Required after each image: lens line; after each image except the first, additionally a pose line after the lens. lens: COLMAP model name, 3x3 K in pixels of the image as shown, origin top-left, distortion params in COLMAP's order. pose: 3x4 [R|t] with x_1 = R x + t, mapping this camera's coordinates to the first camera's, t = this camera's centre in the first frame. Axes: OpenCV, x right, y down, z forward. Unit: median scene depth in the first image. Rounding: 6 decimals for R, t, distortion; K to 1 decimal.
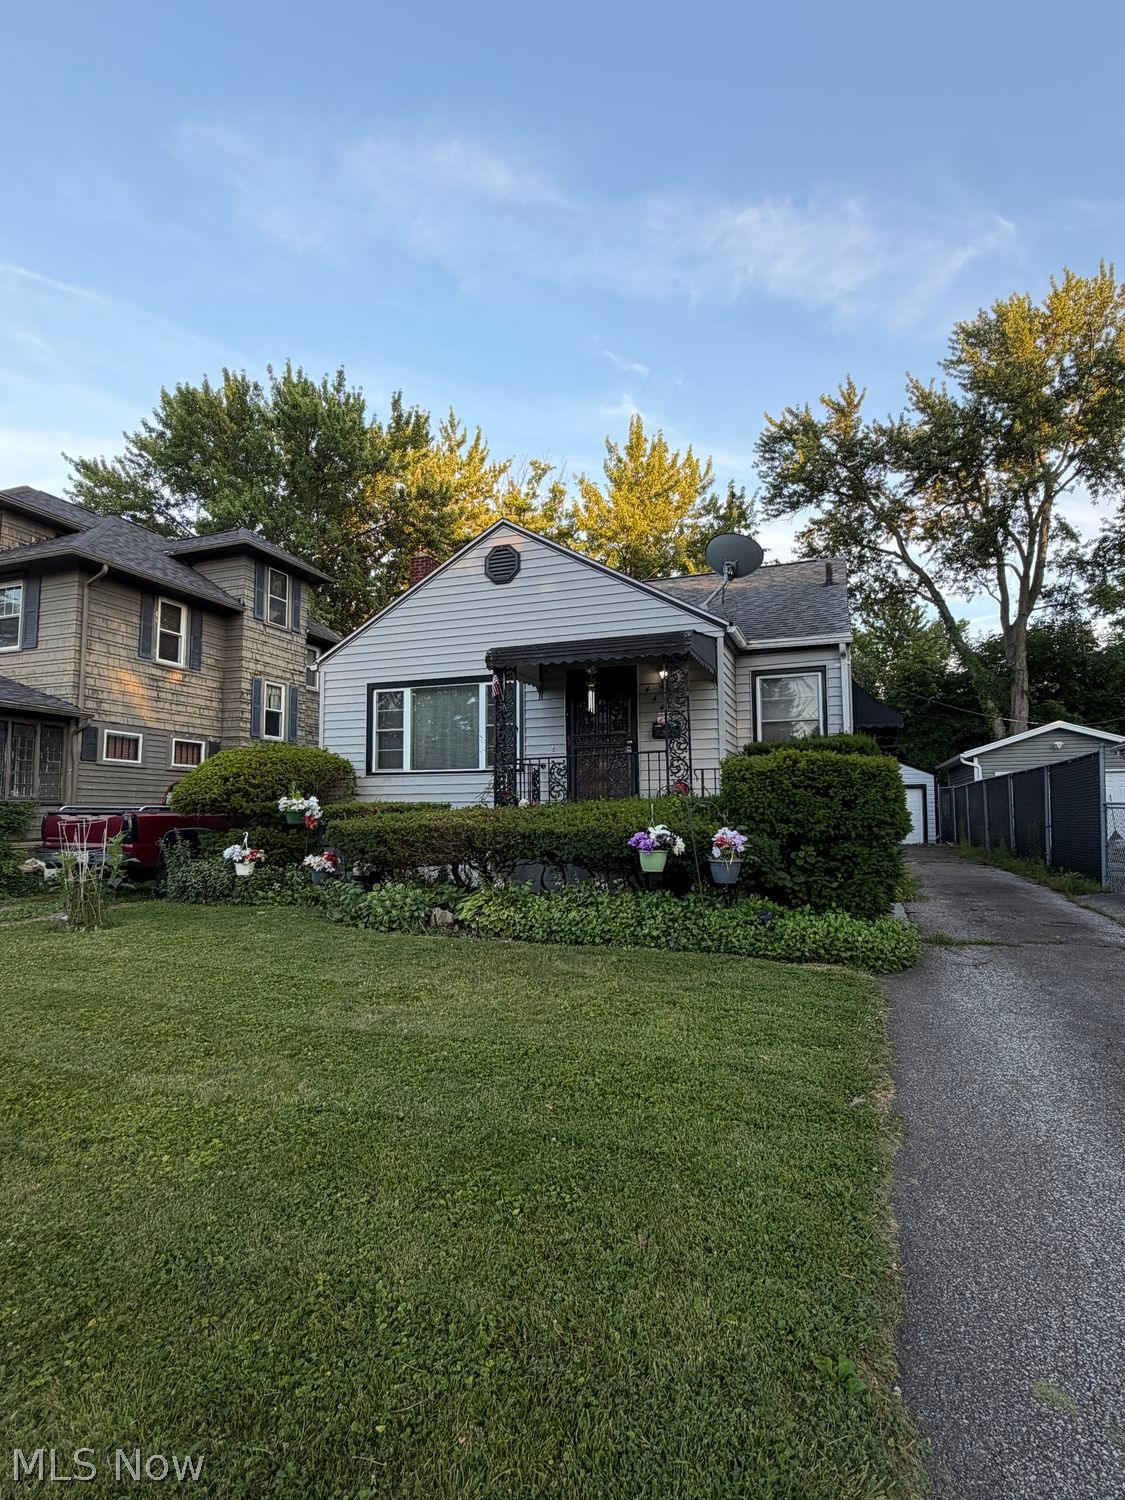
lens RADIAL K [[793.2, 0, 562.5], [0, 793.2, 750.0], [0, 0, 1]] dist [0.000039, -0.001829]
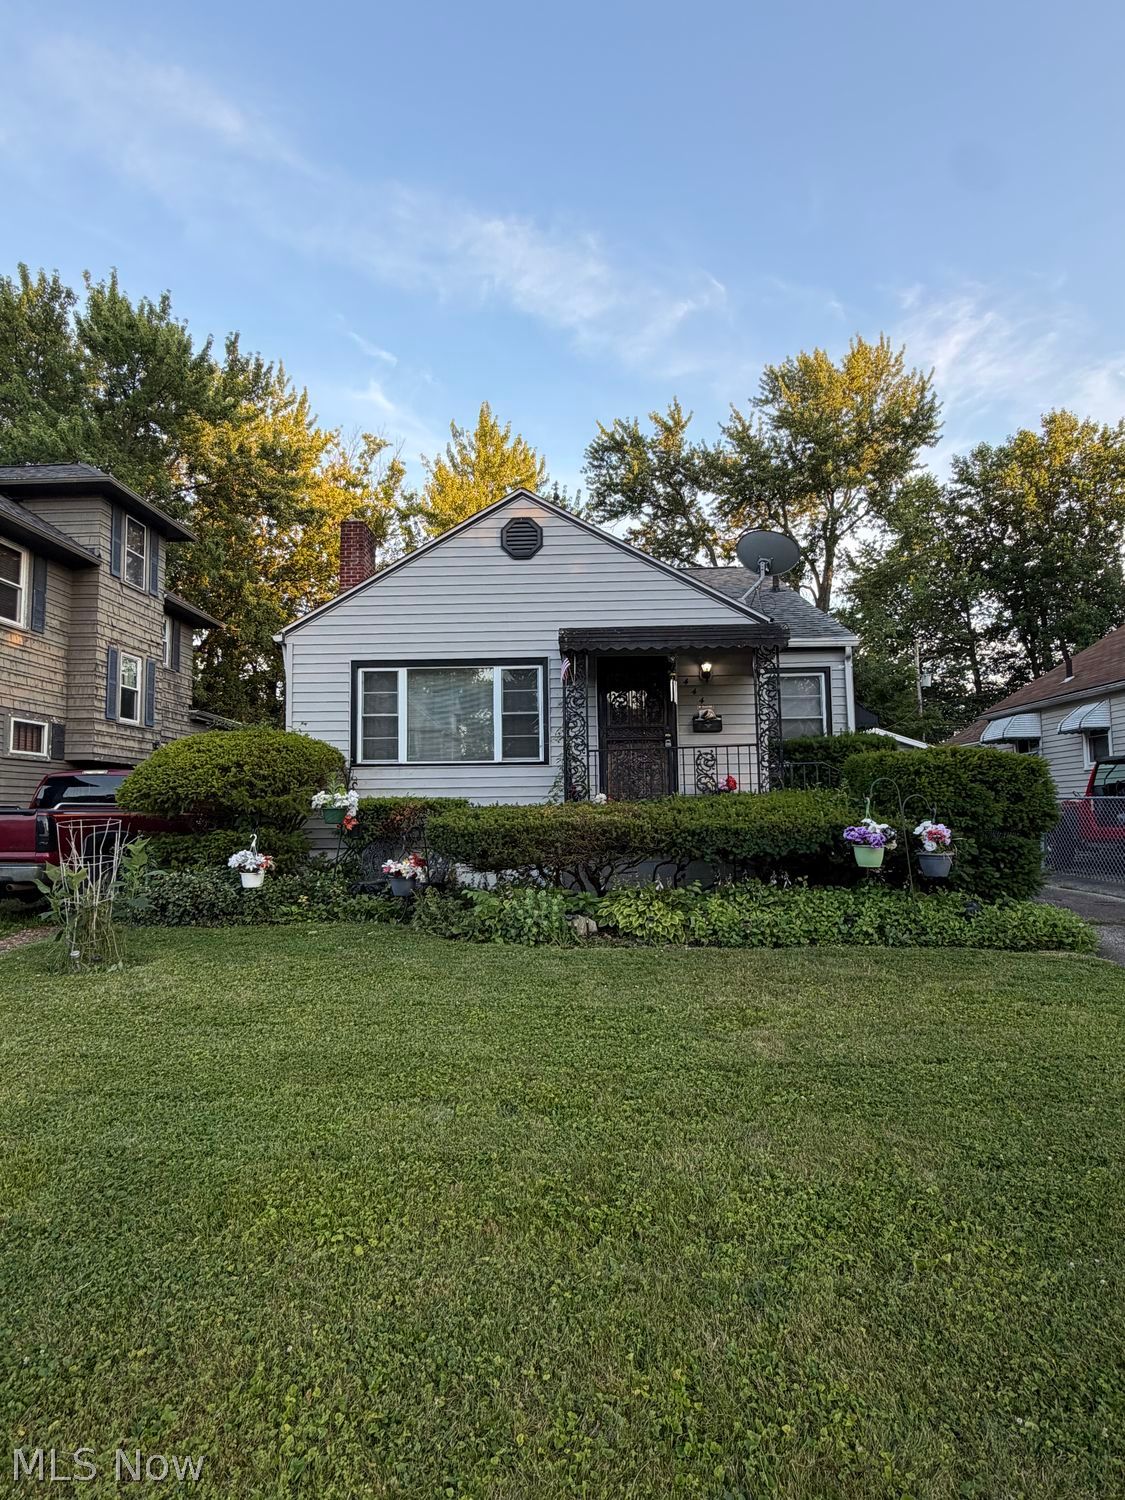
lens RADIAL K [[793.2, 0, 562.5], [0, 793.2, 750.0], [0, 0, 1]] dist [0.000039, -0.001829]
pose [[0.947106, 0.018933, 0.320363, -0.214774], [-0.019617, 0.999807, -0.001093, 0.007072], [-0.320322, -0.005250, 0.947294, 0.077278]]
